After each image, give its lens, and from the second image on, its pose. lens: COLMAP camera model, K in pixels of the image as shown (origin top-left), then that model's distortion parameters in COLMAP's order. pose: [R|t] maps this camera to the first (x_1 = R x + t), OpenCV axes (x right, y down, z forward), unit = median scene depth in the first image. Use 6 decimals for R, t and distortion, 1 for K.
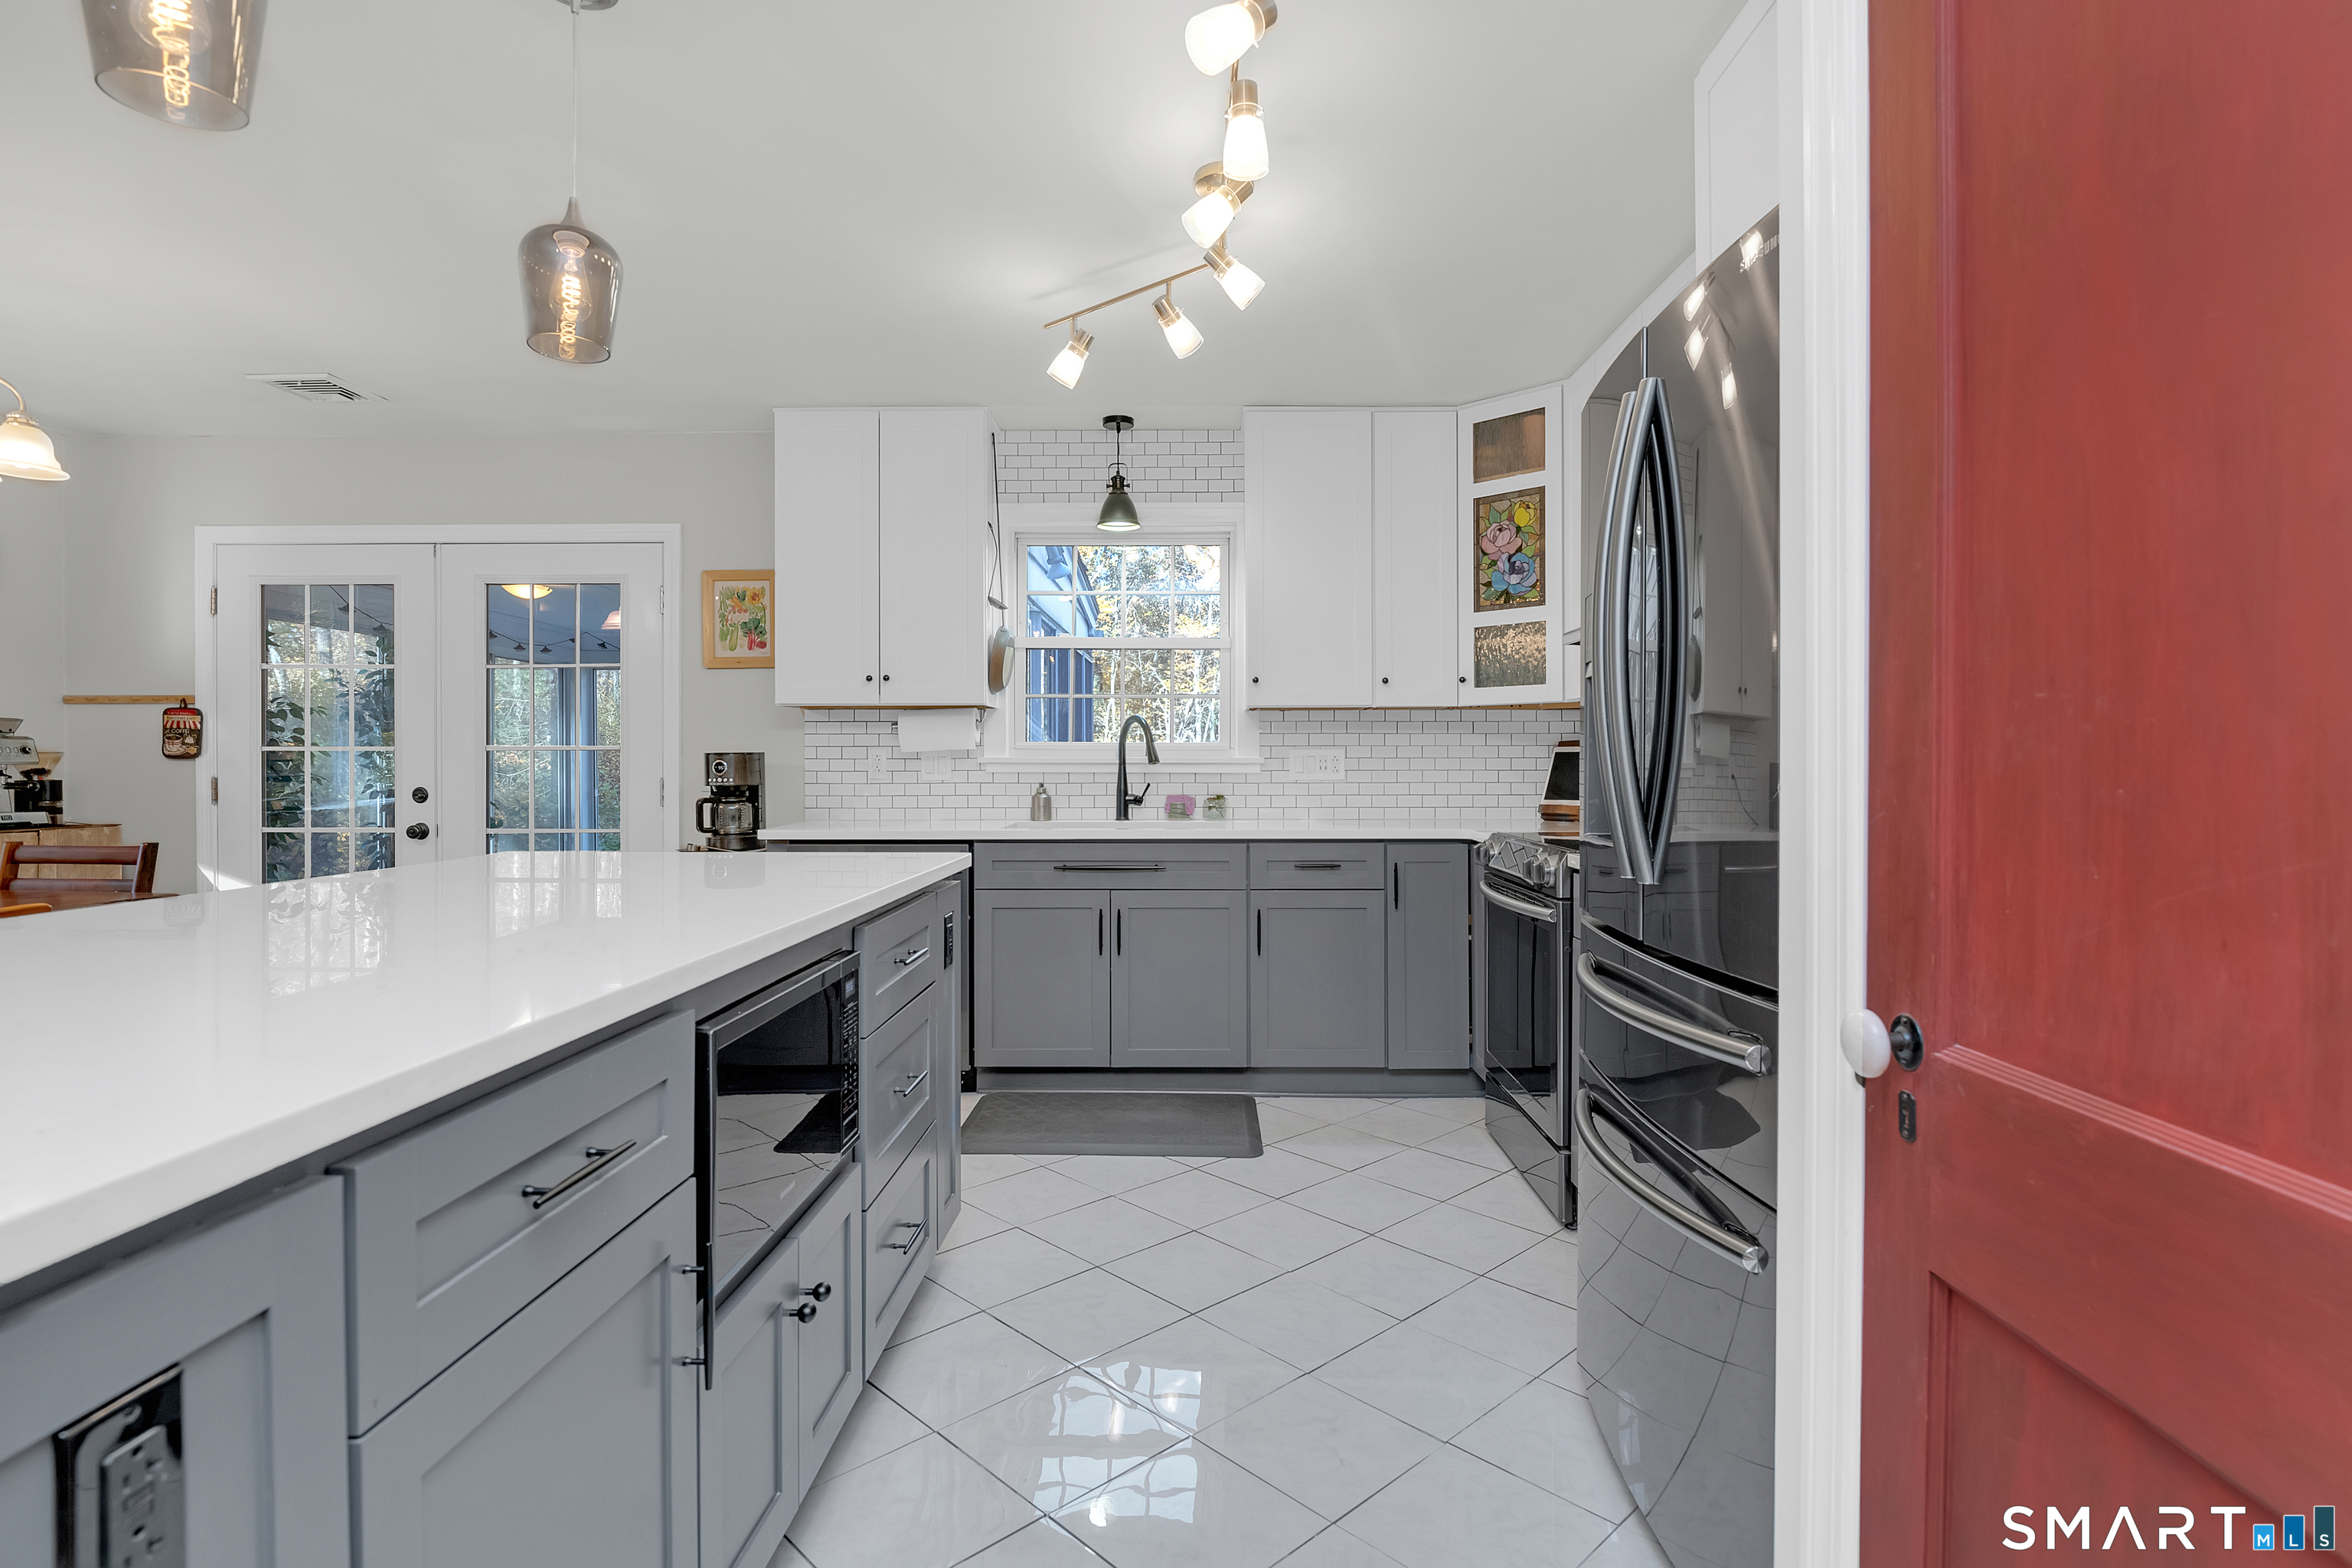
lens RADIAL K [[1165.1, 0, 1185.4], [0, 1165.1, 770.7], [0, 0, 1]] dist [-0.014188, -0.002022]
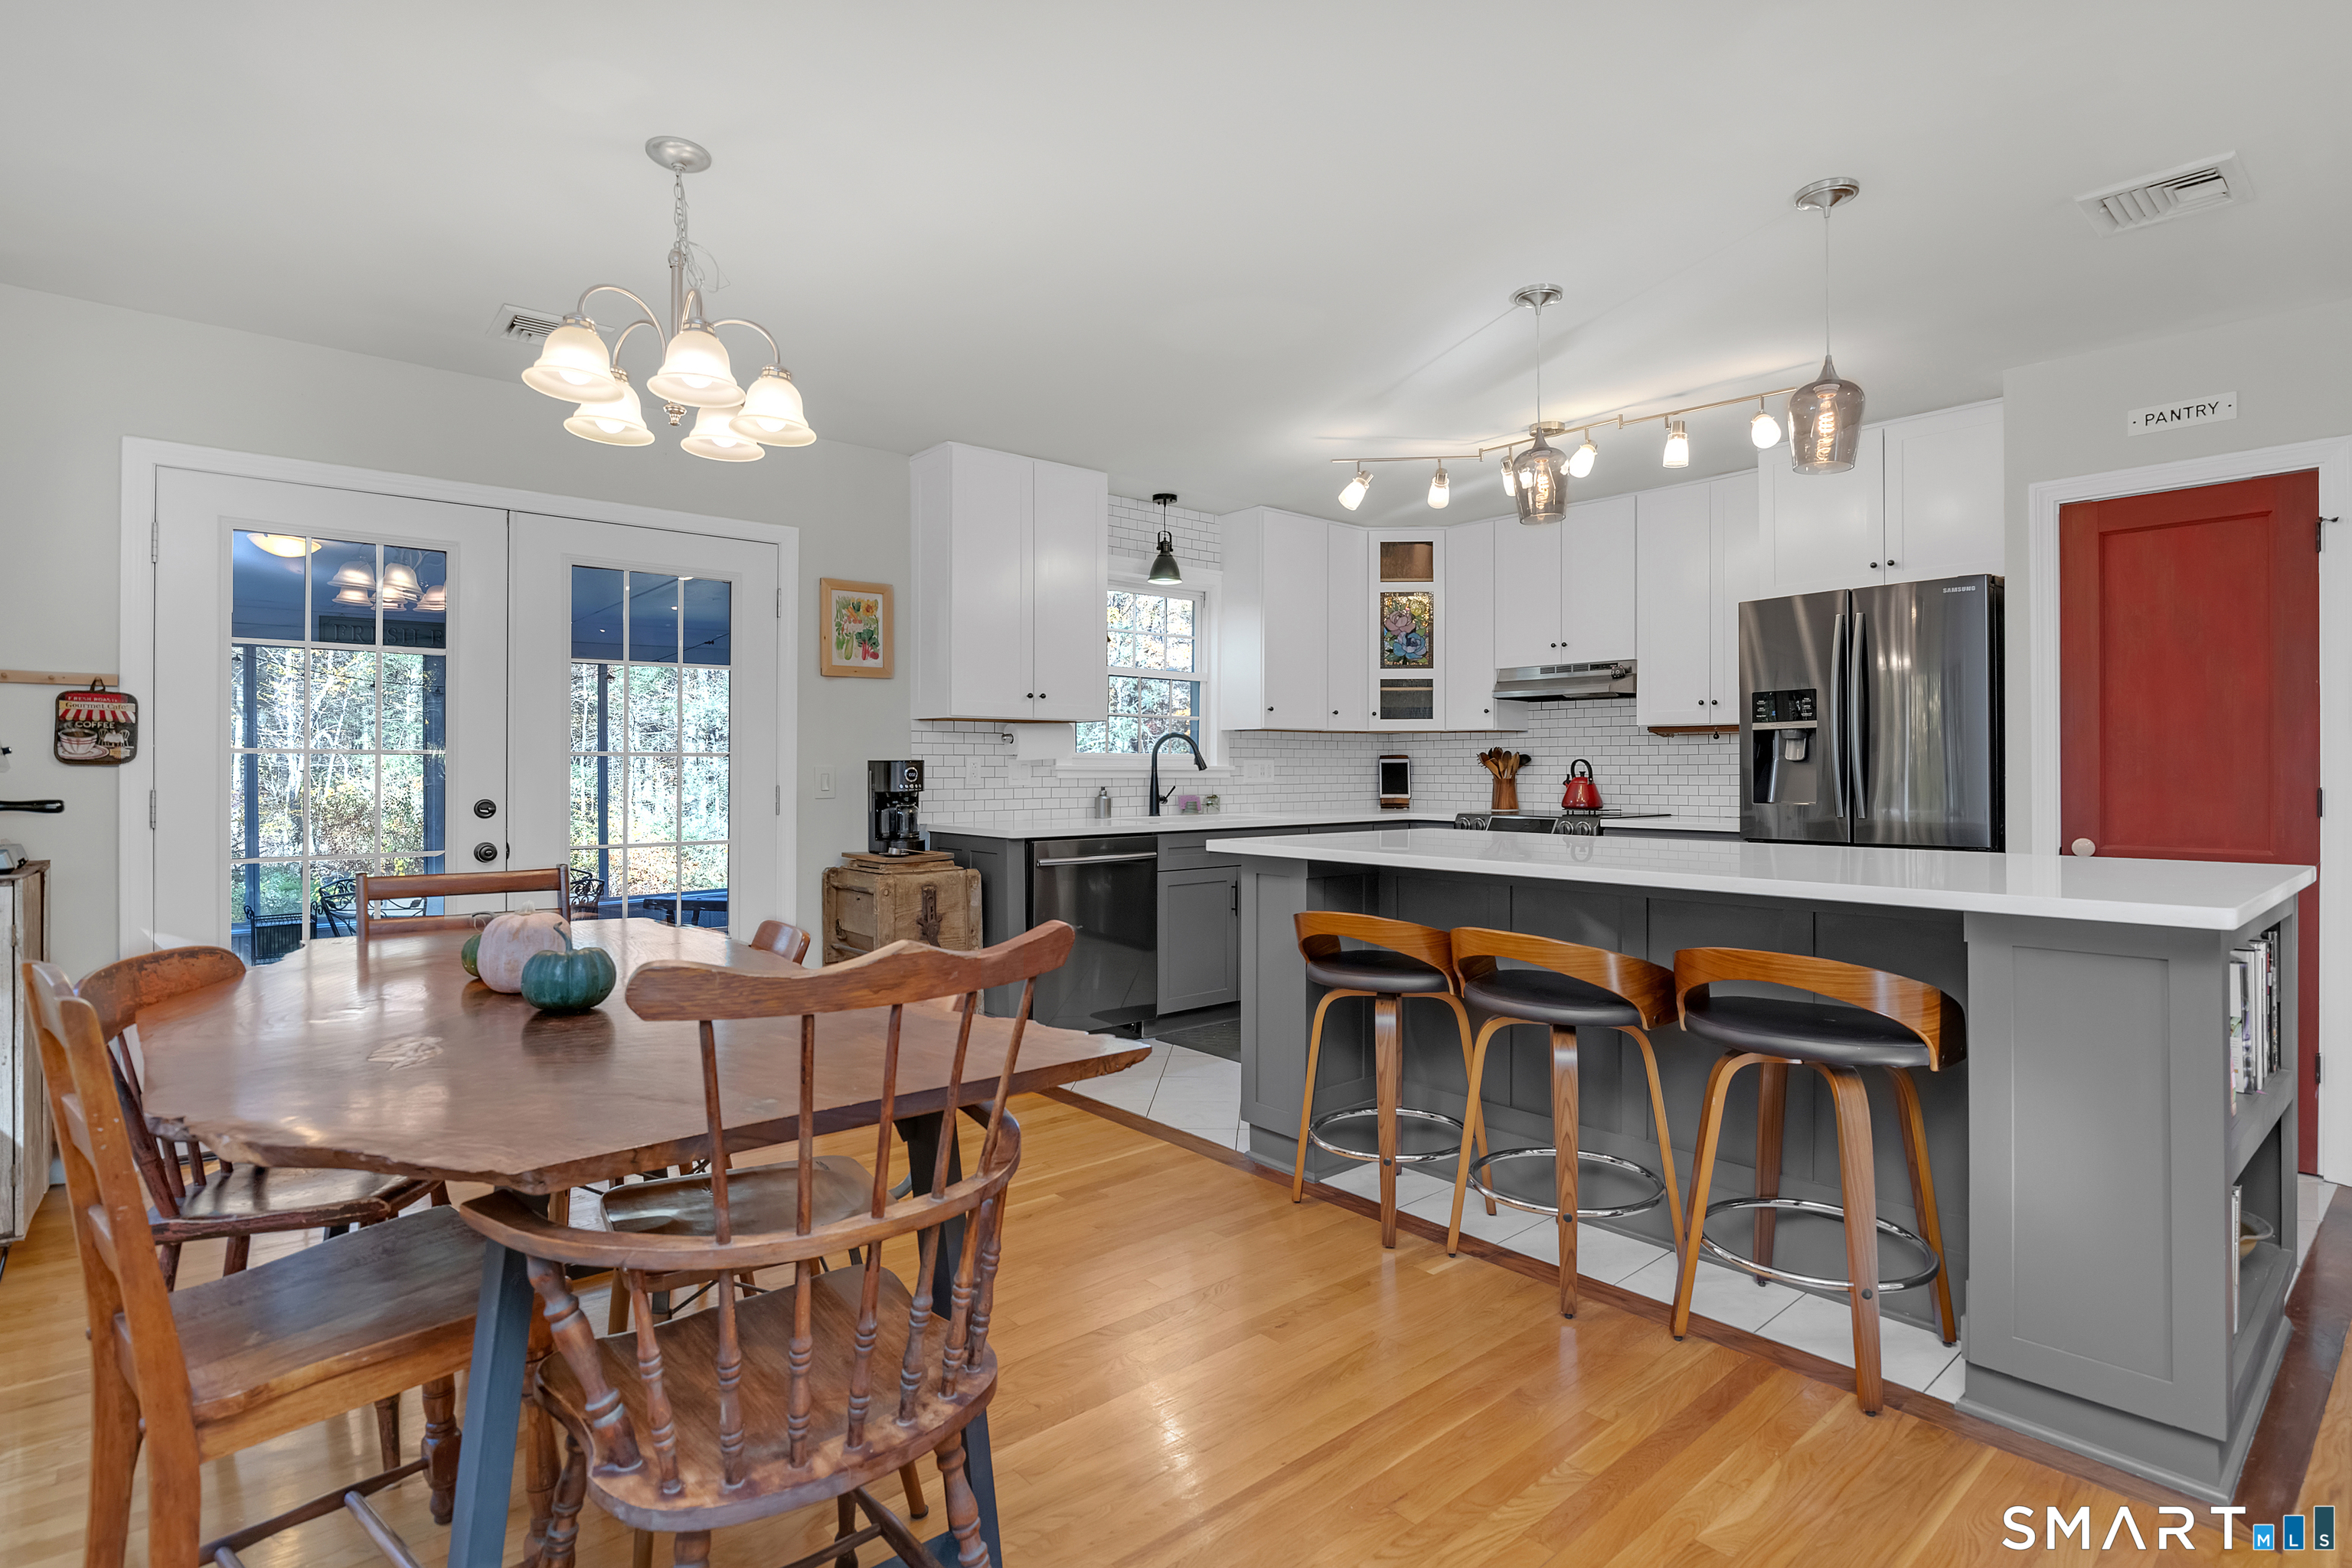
lens RADIAL K [[1165.1, 0, 1178.8], [0, 1165.1, 766.9], [0, 0, 1]] dist [-0.014188, -0.002022]
pose [[0.755454, 0.001180, 0.655200, -0.870650], [0.003130, 0.999980, -0.005411, -0.003184], [-0.655194, 0.006139, 0.755436, 0.043625]]
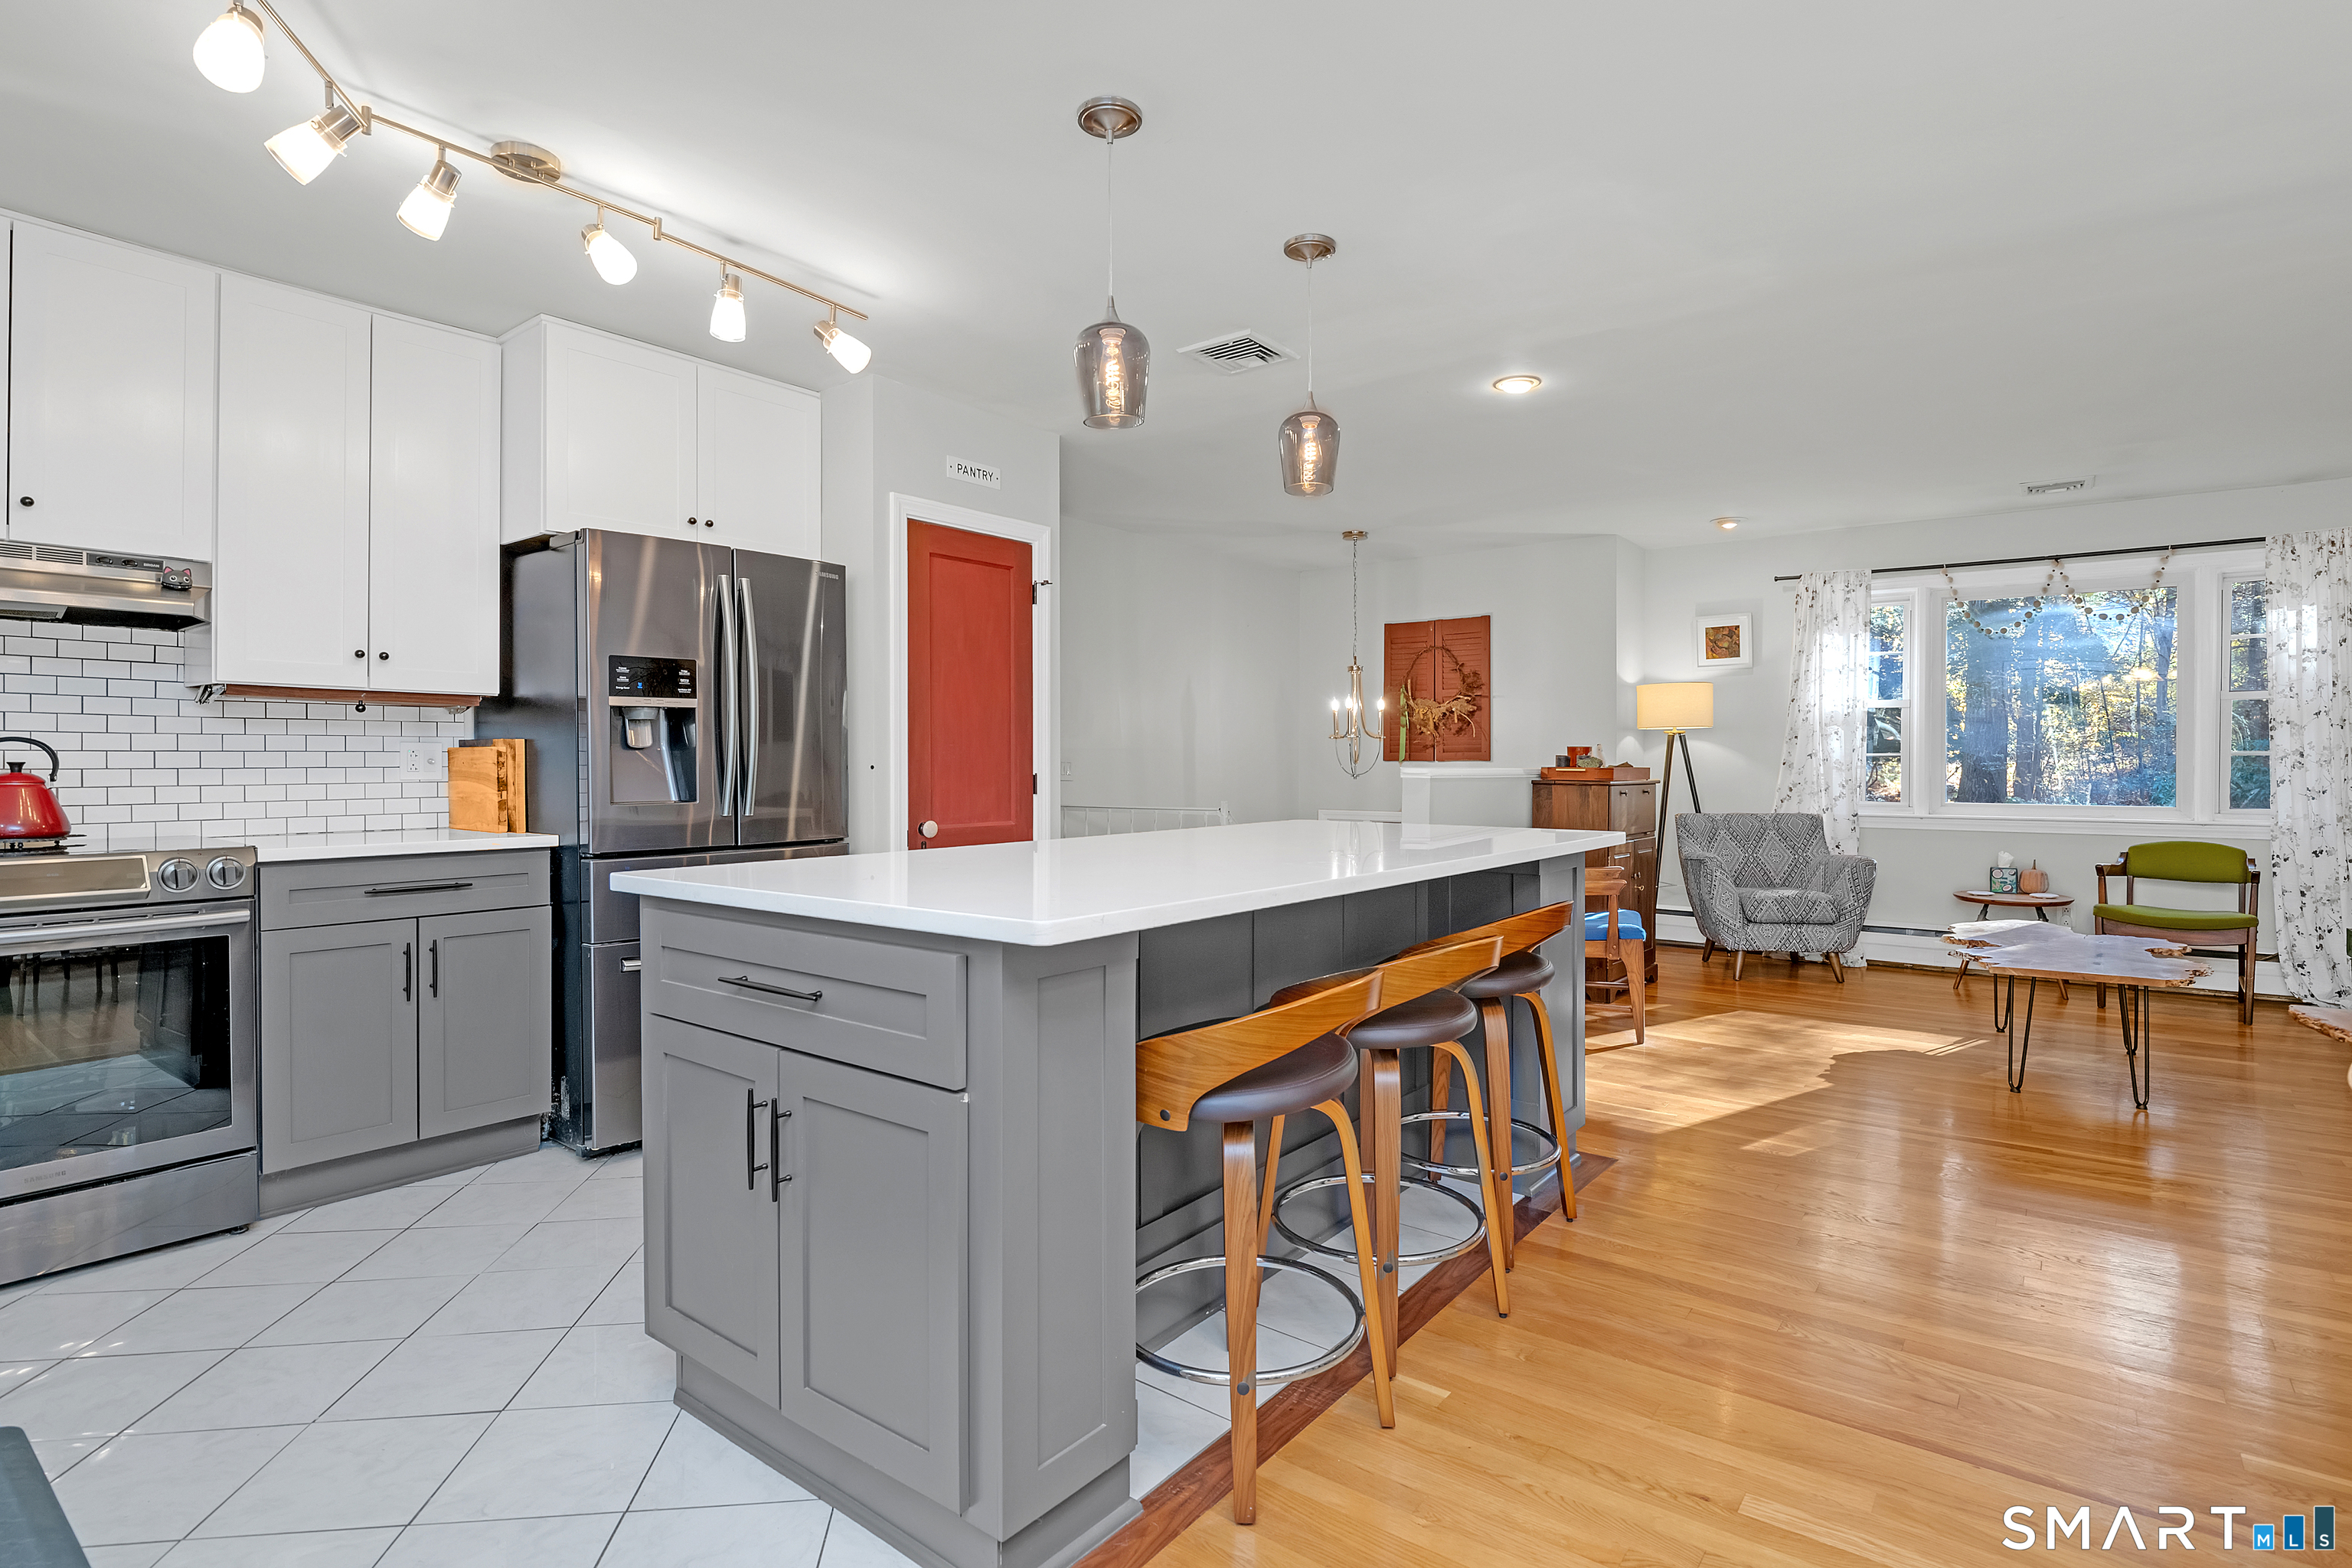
lens RADIAL K [[1165.1, 0, 1206.0], [0, 1165.1, 766.8], [0, 0, 1]] dist [-0.014188, -0.002022]
pose [[-0.801513, -0.002064, 0.597974, -0.587821], [0.002156, 0.999978, 0.006341, -0.003616], [-0.597973, 0.006372, -0.801491, 0.842697]]
